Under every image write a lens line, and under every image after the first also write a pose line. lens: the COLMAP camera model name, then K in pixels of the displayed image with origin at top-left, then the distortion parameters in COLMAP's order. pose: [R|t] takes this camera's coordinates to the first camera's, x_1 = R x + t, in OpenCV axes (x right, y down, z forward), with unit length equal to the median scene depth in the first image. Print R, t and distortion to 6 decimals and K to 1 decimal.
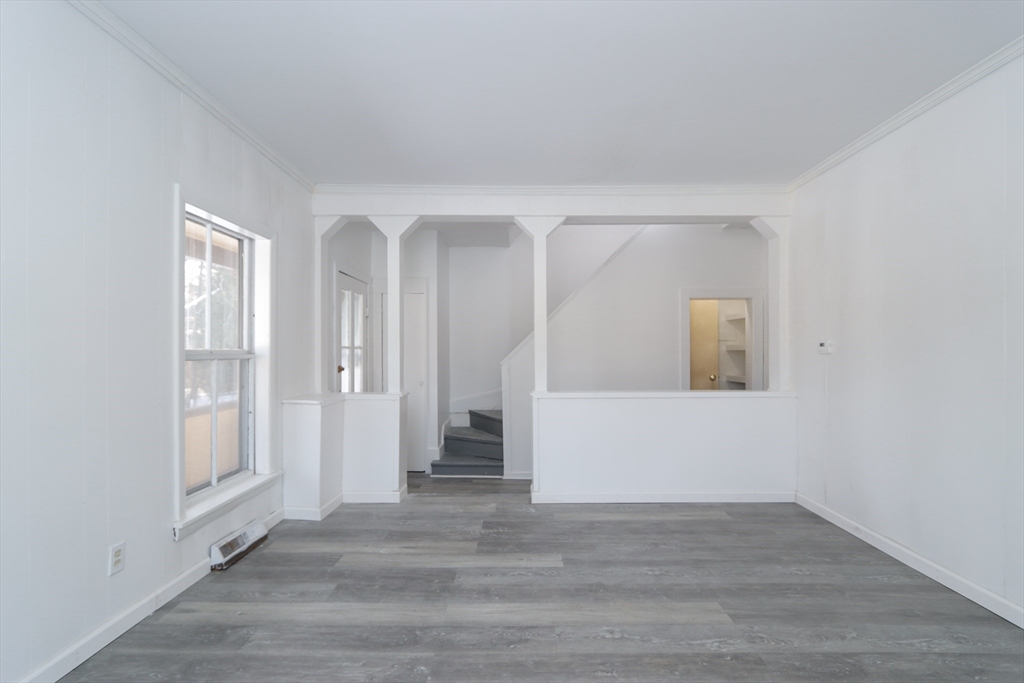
lens RADIAL K [[475.6, 0, 511.9], [0, 475.6, 348.4], [0, 0, 1]] dist [-0.014342, 0.000319]
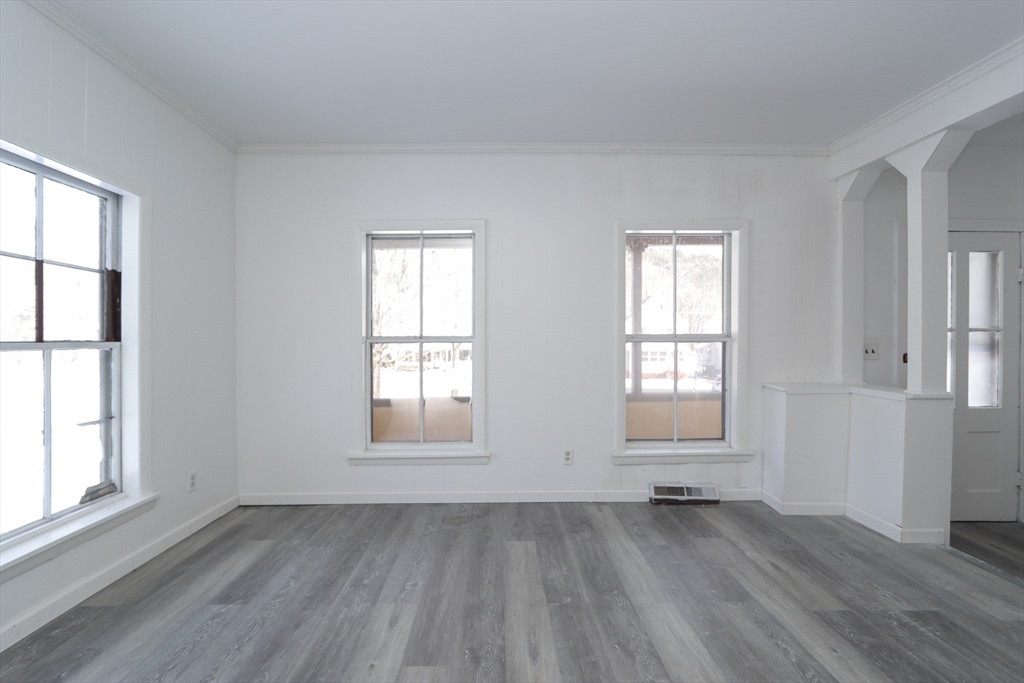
lens RADIAL K [[492.4, 0, 512.0], [0, 492.4, 341.5], [0, 0, 1]] dist [-0.016611, 0.001319]
pose [[0.024138, 0.006020, -0.999690, 0.624448], [0.006997, 0.999956, 0.006191, 0.011112], [0.999684, -0.007144, 0.024095, 0.501794]]
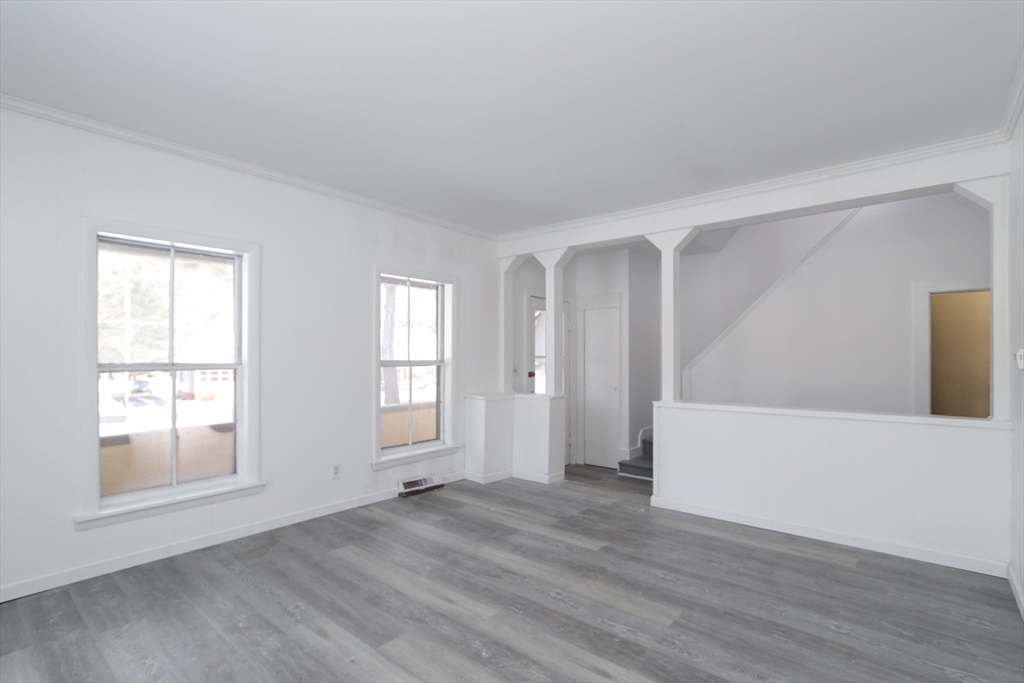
lens RADIAL K [[479.4, 0, 512.2], [0, 479.4, 355.1], [0, 0, 1]] dist [-0.015978, 0.001316]
pose [[0.770705, 0.000117, -0.637192, 0.617179], [0.001299, 0.999998, 0.001755, -0.014654], [0.637191, -0.002180, 0.770703, -0.020161]]
